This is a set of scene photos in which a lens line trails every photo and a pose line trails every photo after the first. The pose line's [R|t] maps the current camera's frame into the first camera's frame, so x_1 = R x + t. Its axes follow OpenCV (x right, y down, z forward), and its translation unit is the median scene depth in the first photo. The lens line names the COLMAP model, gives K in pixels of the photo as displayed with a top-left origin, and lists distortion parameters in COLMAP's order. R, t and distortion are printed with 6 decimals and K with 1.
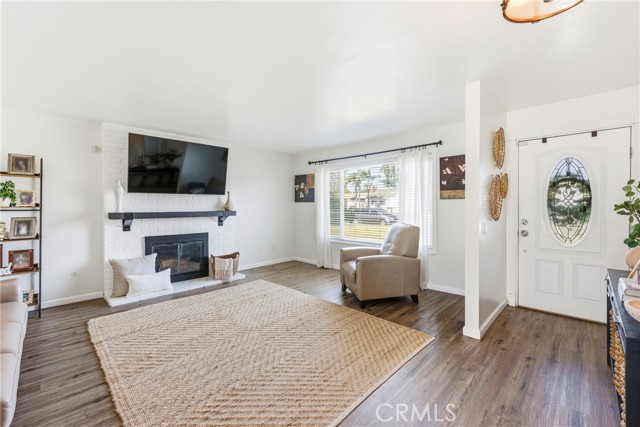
lens RADIAL K [[271.7, 0, 317.8], [0, 271.7, 212.4], [0, 0, 1]] dist [0.000103, 0.000089]
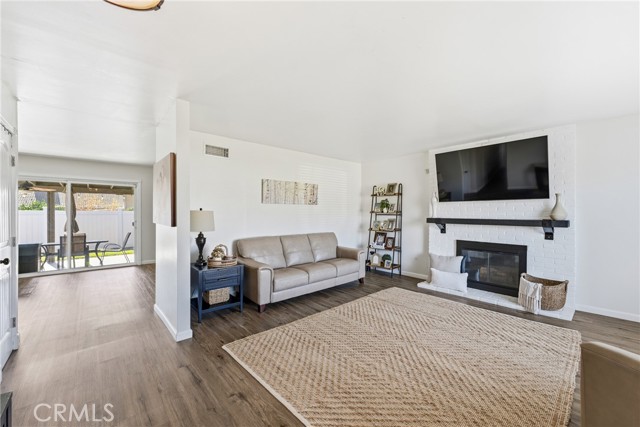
lens RADIAL K [[260.4, 0, 324.4], [0, 260.4, 212.1], [0, 0, 1]] dist [-0.001509, 0.000756]
pose [[-0.063825, 0.001593, -0.997960, 0.501563], [-0.025743, 0.999663, 0.003242, -0.016471], [0.997629, 0.025898, -0.063763, 0.532856]]
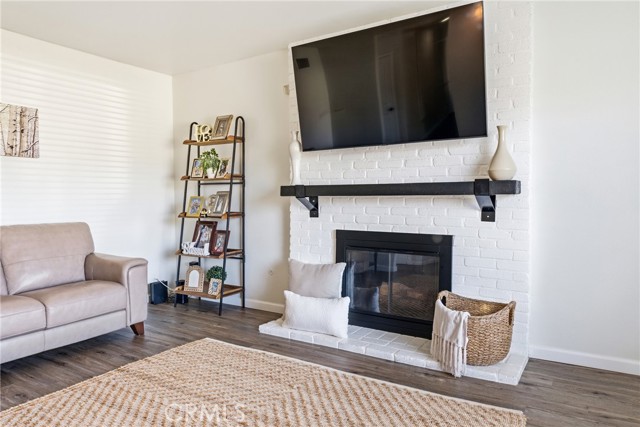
lens RADIAL K [[427.9, 0, 334.4], [0, 427.9, 213.3], [0, 0, 1]] dist [0.003488, 0.003841]
pose [[0.210969, 0.032796, -0.976942, 0.217385], [-0.020170, 0.999370, 0.029193, 0.031409], [0.977285, 0.013546, 0.211497, 0.838808]]
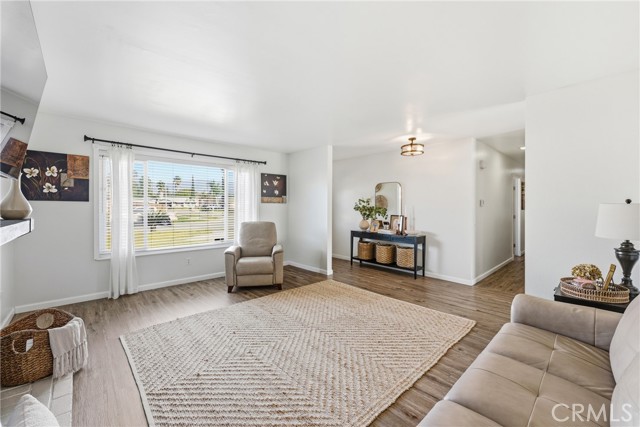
lens RADIAL K [[260.4, 0, 320.6], [0, 260.4, 212.0], [0, 0, 1]] dist [-0.001509, 0.000756]
pose [[0.046637, -0.016048, 0.998783, -0.891579], [0.023594, 0.999610, 0.014959, -0.015266], [-0.998633, 0.022868, 0.046998, 0.656396]]
